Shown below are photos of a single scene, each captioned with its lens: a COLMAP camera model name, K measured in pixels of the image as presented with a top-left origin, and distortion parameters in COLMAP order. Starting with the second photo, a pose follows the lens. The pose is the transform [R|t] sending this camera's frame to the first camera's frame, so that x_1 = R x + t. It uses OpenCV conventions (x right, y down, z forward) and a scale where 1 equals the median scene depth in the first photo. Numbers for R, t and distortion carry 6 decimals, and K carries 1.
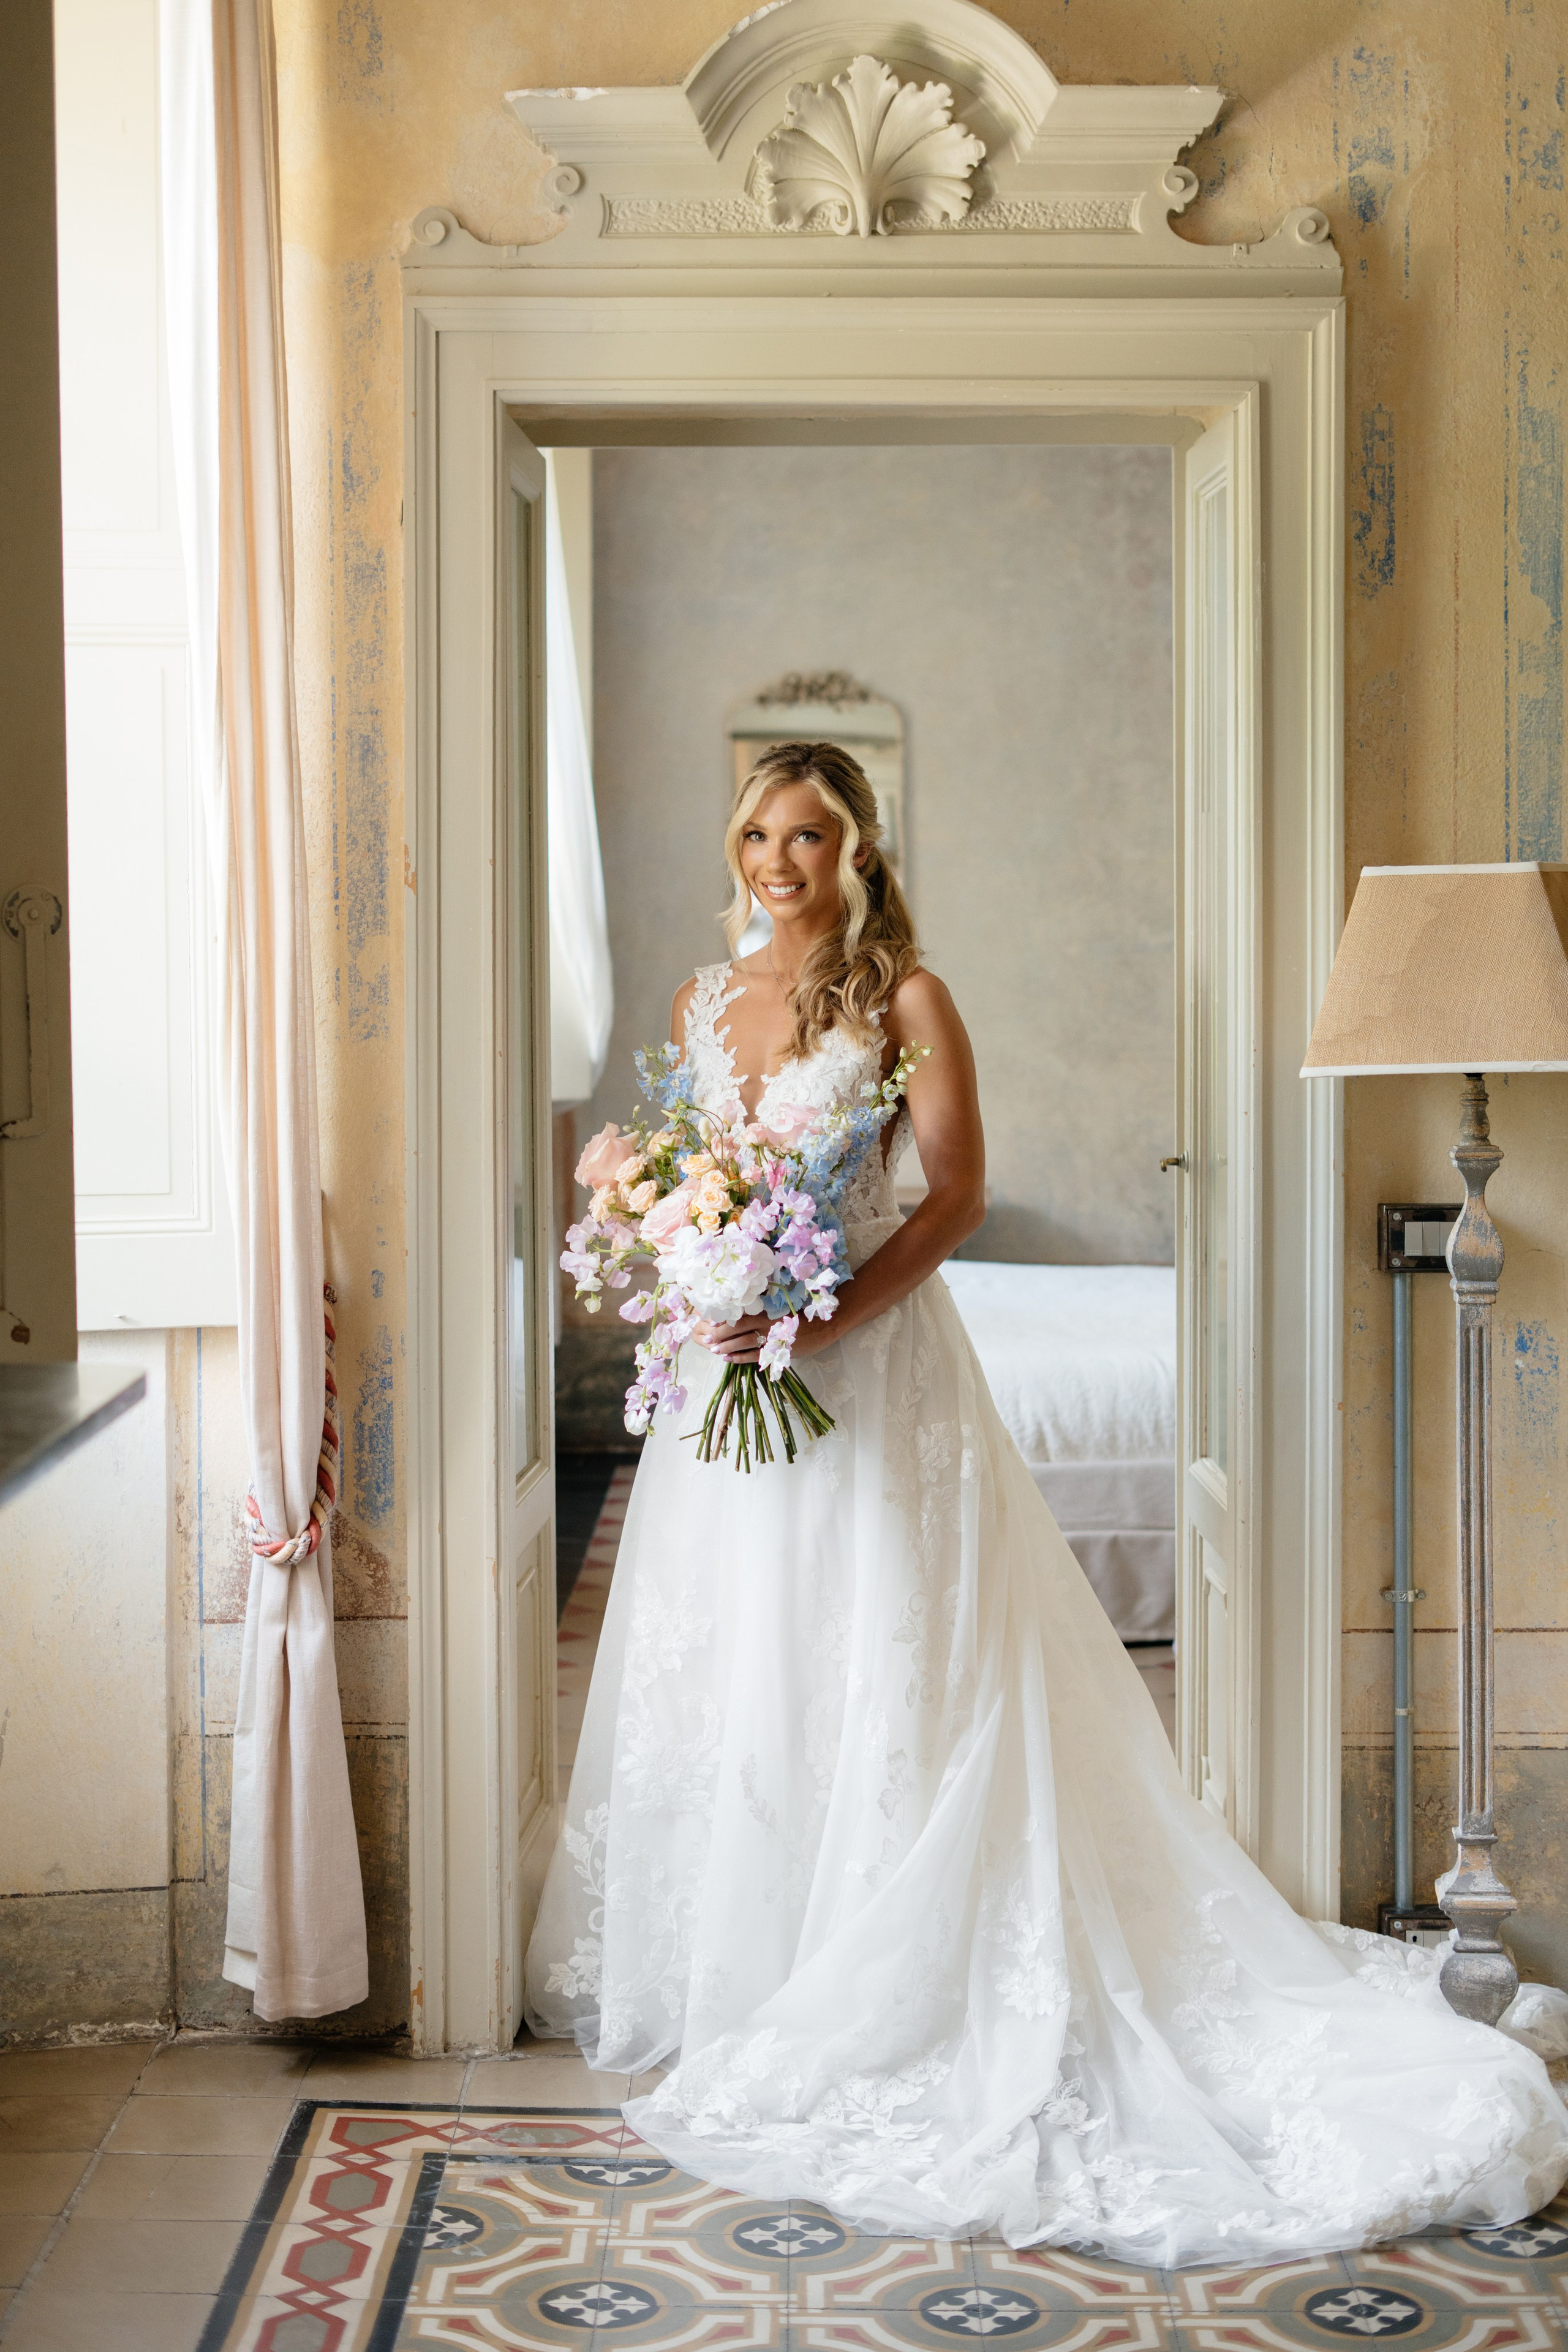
lens RADIAL K [[3415.7, 0, 784.0], [0, 3415.7, 1176.0], [0, 0, 1]] dist [0.037006, 1.669604]
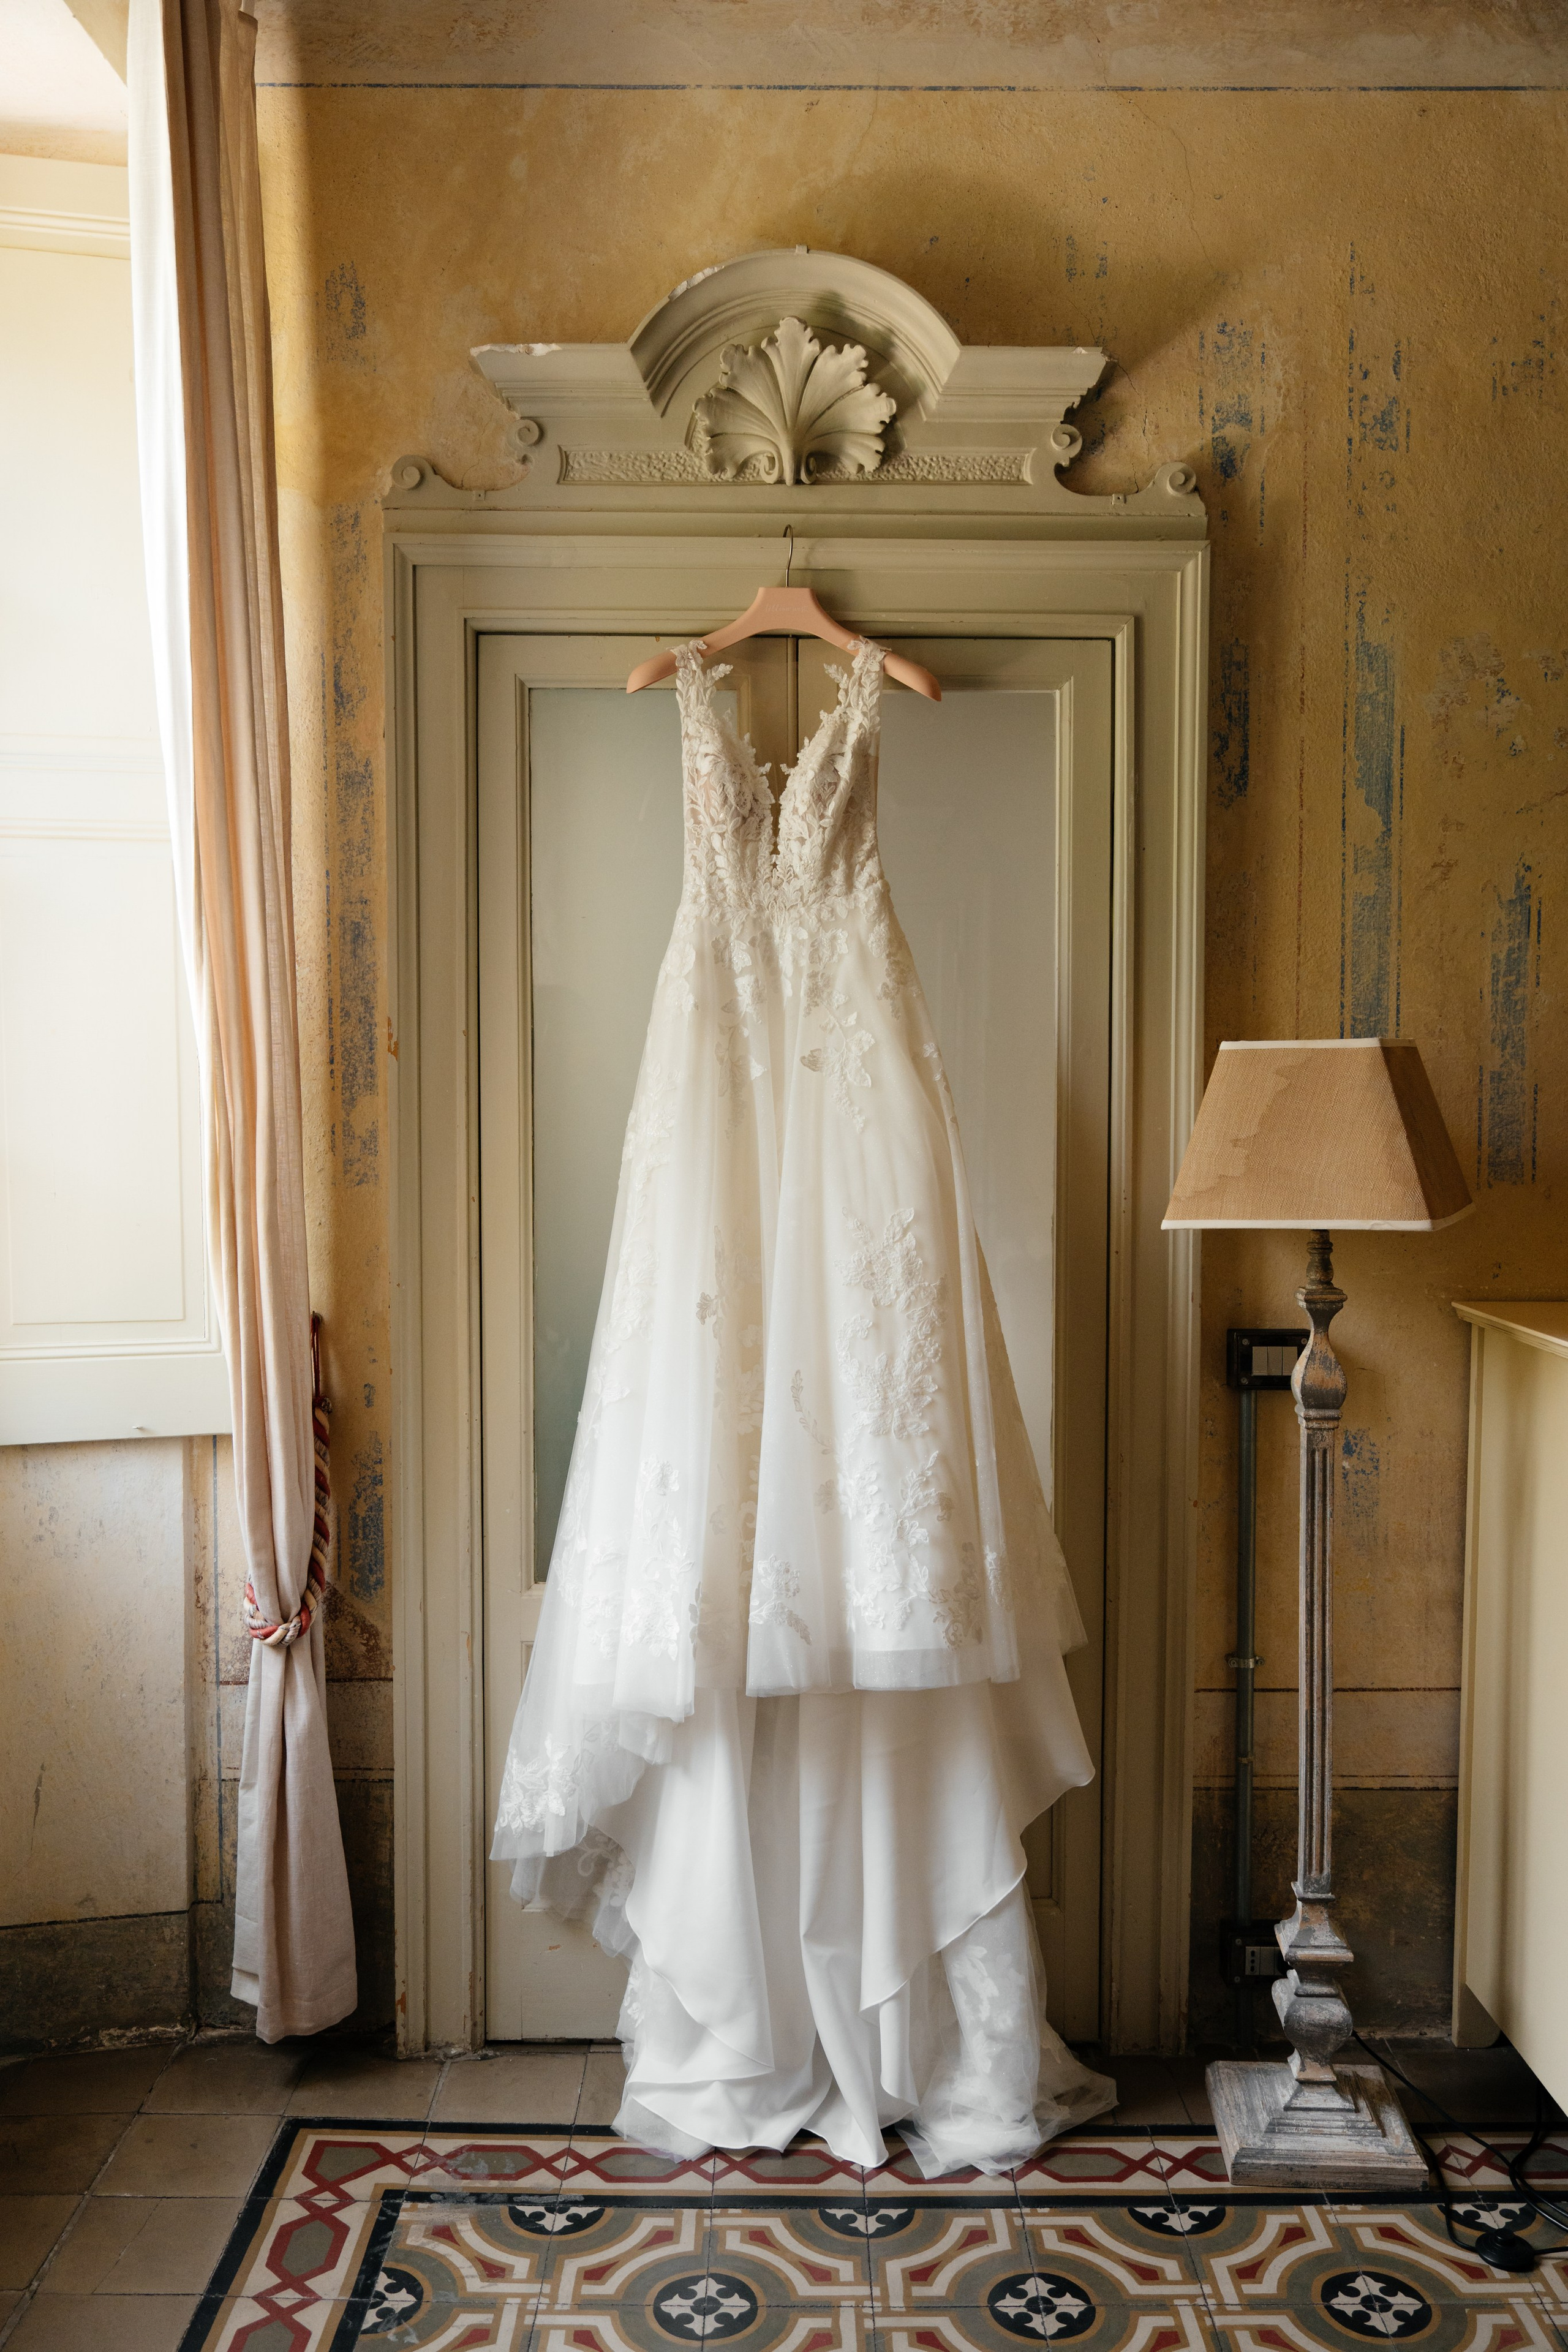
lens RADIAL K [[2015.1, 0, 784.2], [0, 2015.1, 1252.6], [0, 0, 1]] dist [-0.002981, 0.651886]
pose [[0.999990, 0.004197, 0.001793, 0.021124], [-0.004252, 0.999476, 0.032085, -0.039914], [-0.001657, -0.032092, 0.999484, 0.316307]]
